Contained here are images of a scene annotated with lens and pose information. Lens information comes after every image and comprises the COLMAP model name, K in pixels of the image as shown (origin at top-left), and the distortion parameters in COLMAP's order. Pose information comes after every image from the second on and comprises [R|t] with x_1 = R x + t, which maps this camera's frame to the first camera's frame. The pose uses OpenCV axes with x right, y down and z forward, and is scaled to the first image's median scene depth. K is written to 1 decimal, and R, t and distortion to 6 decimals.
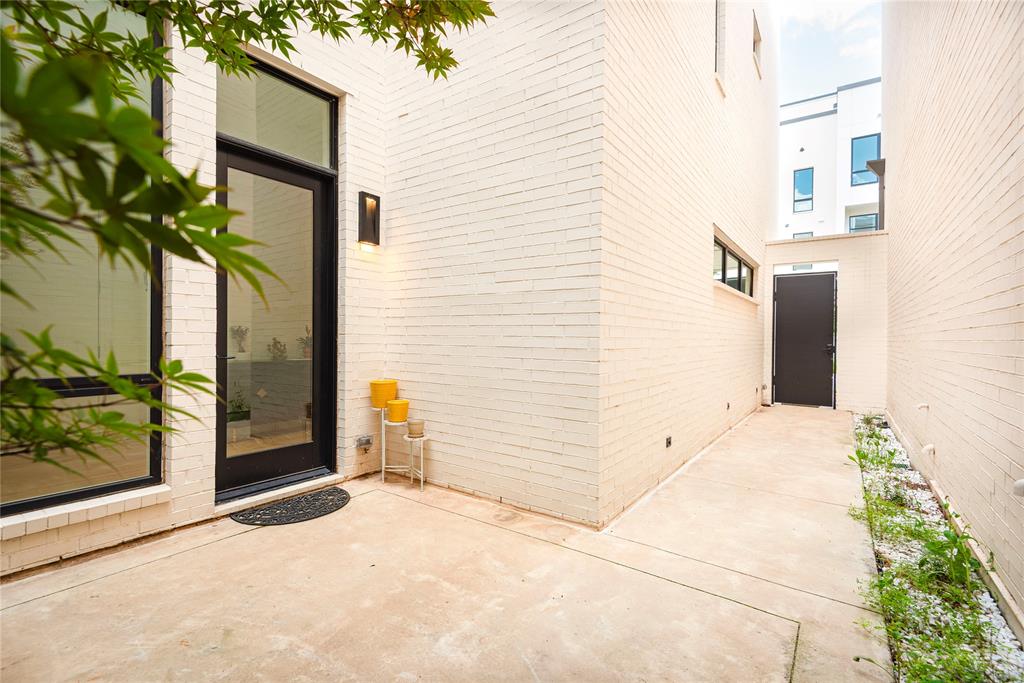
lens RADIAL K [[463.6, 0, 510.8], [0, 463.6, 338.0], [0, 0, 1]] dist [0.013030, -0.004954]
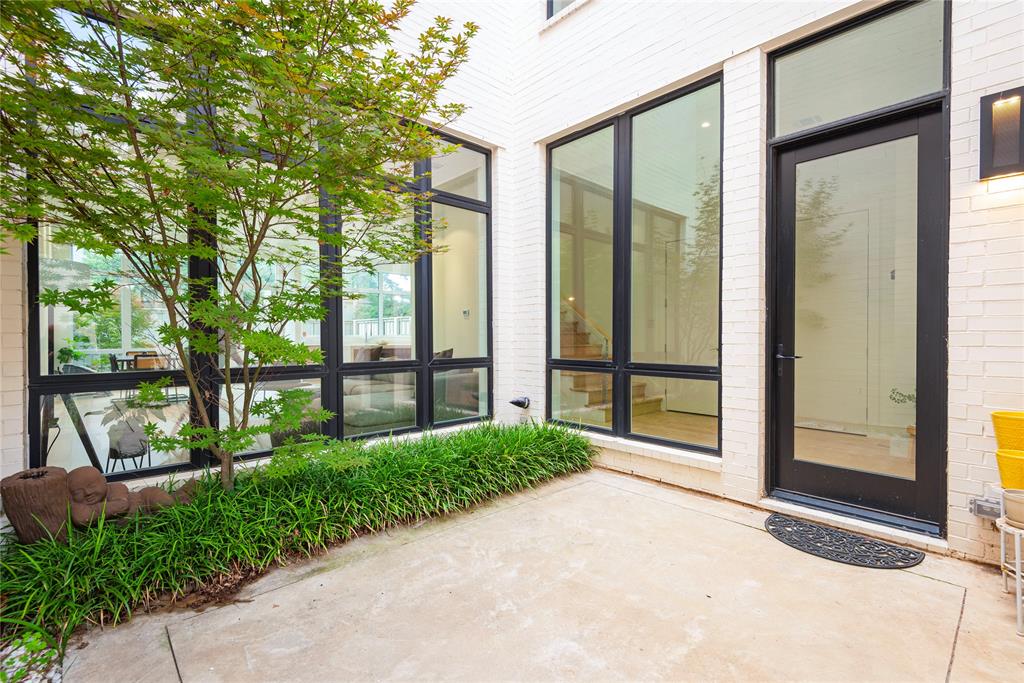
lens RADIAL K [[463.6, 0, 511.6], [0, 463.6, 342.7], [0, 0, 1]] dist [0.013030, -0.004954]
pose [[-0.209488, 0.005980, -0.977793, 0.489968], [0.001226, 0.999982, 0.005853, 0.002691], [0.977810, 0.000027, -0.209491, 0.628343]]
